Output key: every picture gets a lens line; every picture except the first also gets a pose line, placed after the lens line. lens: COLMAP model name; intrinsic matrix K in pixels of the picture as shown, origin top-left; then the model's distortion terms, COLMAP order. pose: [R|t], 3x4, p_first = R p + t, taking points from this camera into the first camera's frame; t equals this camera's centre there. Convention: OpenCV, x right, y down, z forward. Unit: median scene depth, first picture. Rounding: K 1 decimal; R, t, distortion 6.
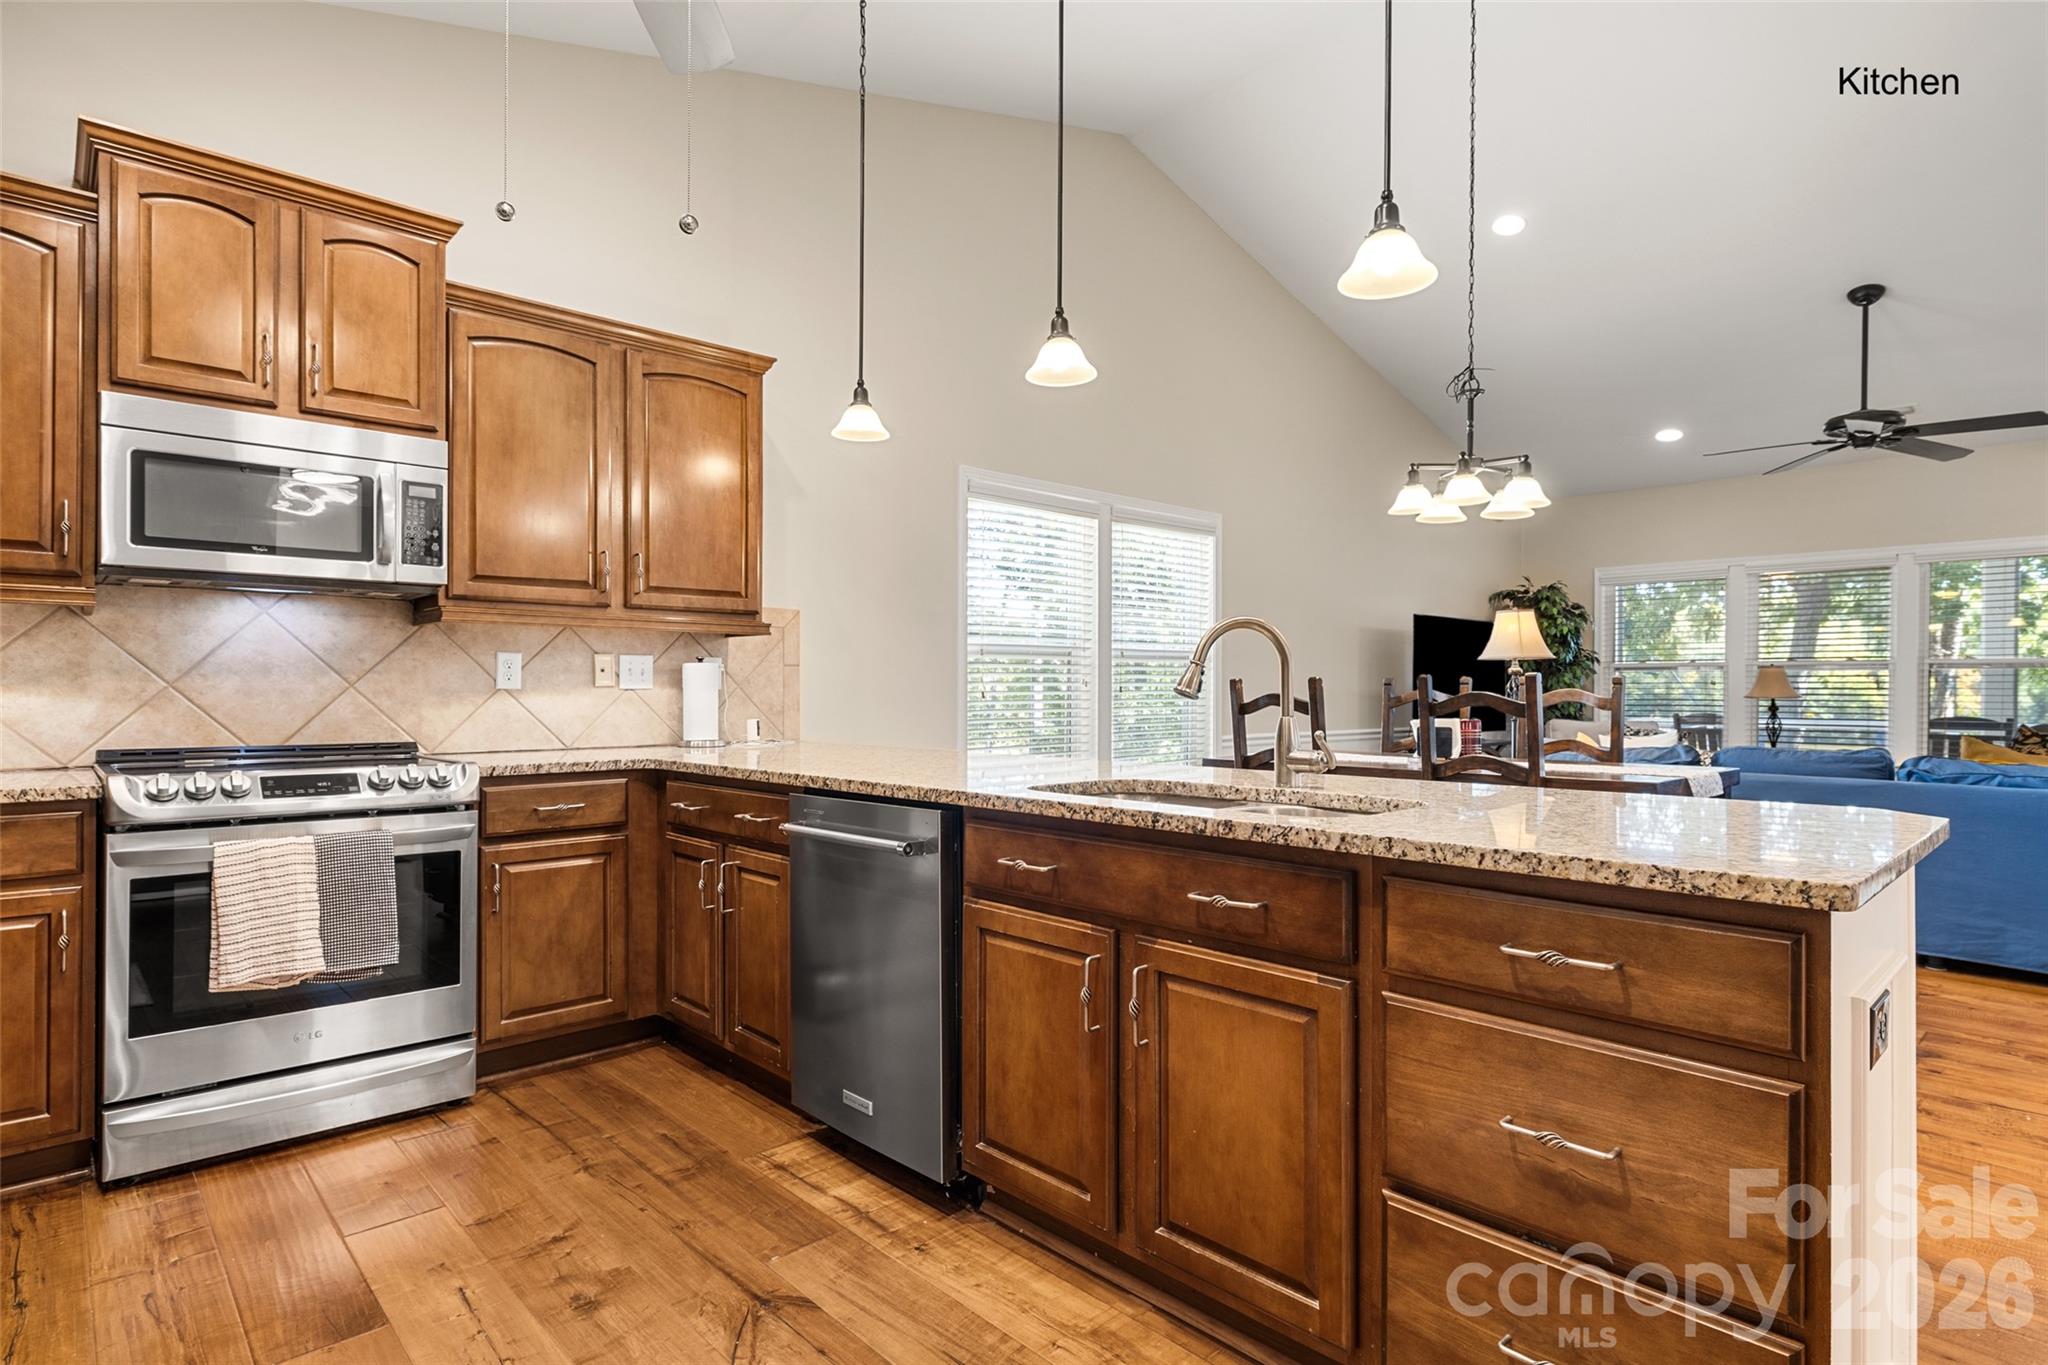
lens RADIAL K [[1057.8, 0, 1012.9], [0, 1057.8, 686.0], [0, 0, 1]] dist [0.002625, 0.000521]
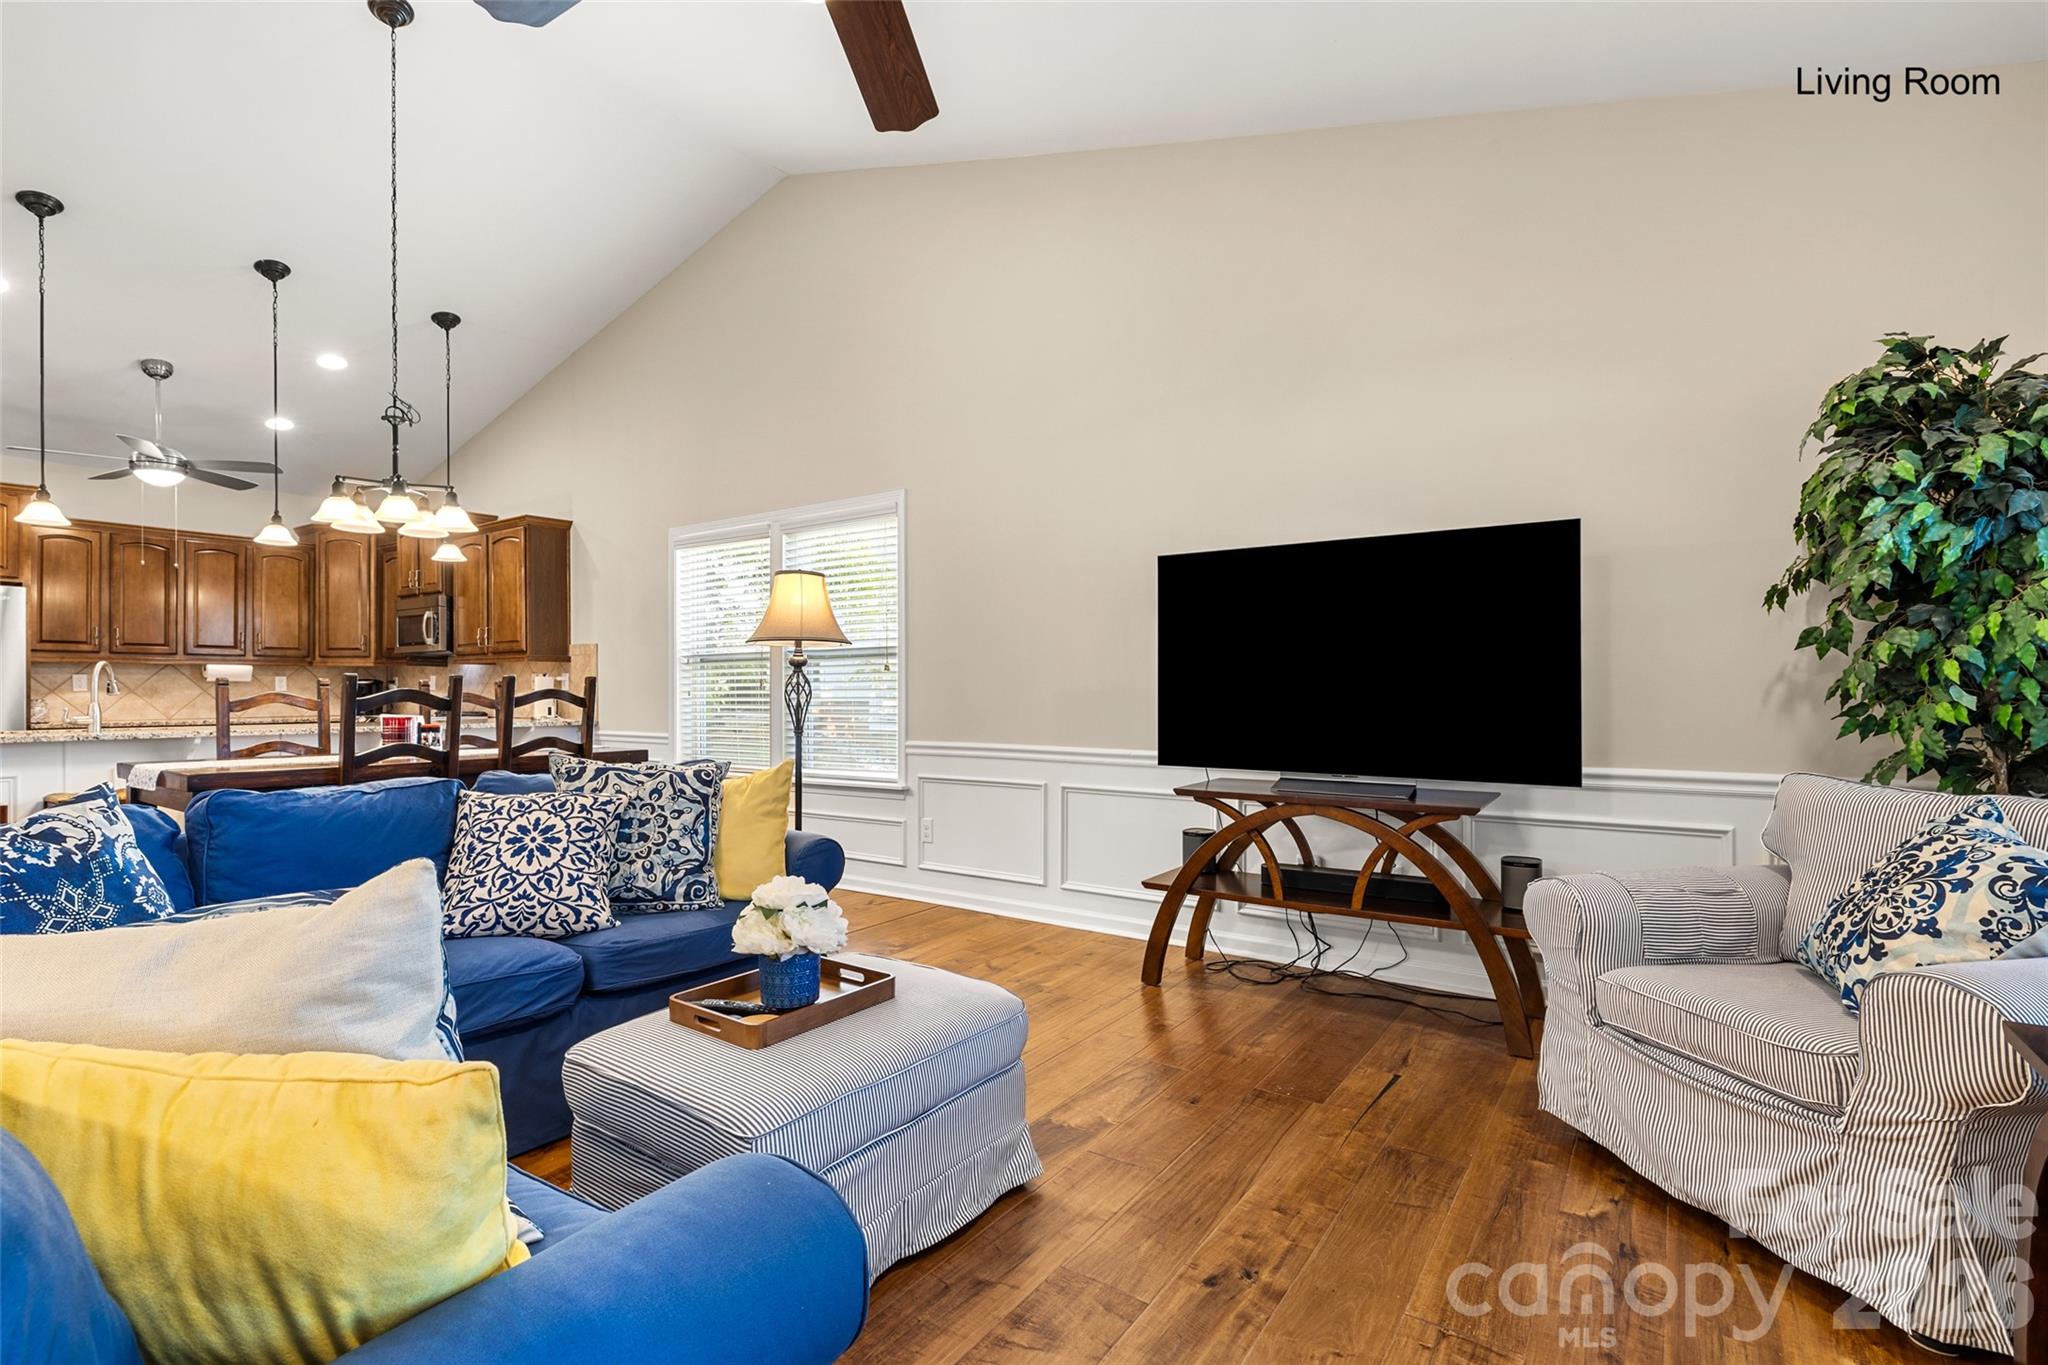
lens RADIAL K [[953.5, 0, 1009.2], [0, 953.5, 683.7], [0, 0, 1]] dist [0.000924, 0.000778]
pose [[0.201839, -0.007434, -0.979390, 1.677290], [0.007388, 0.999954, -0.006068, 0.008060], [0.979391, -0.006011, 0.201885, 1.561830]]
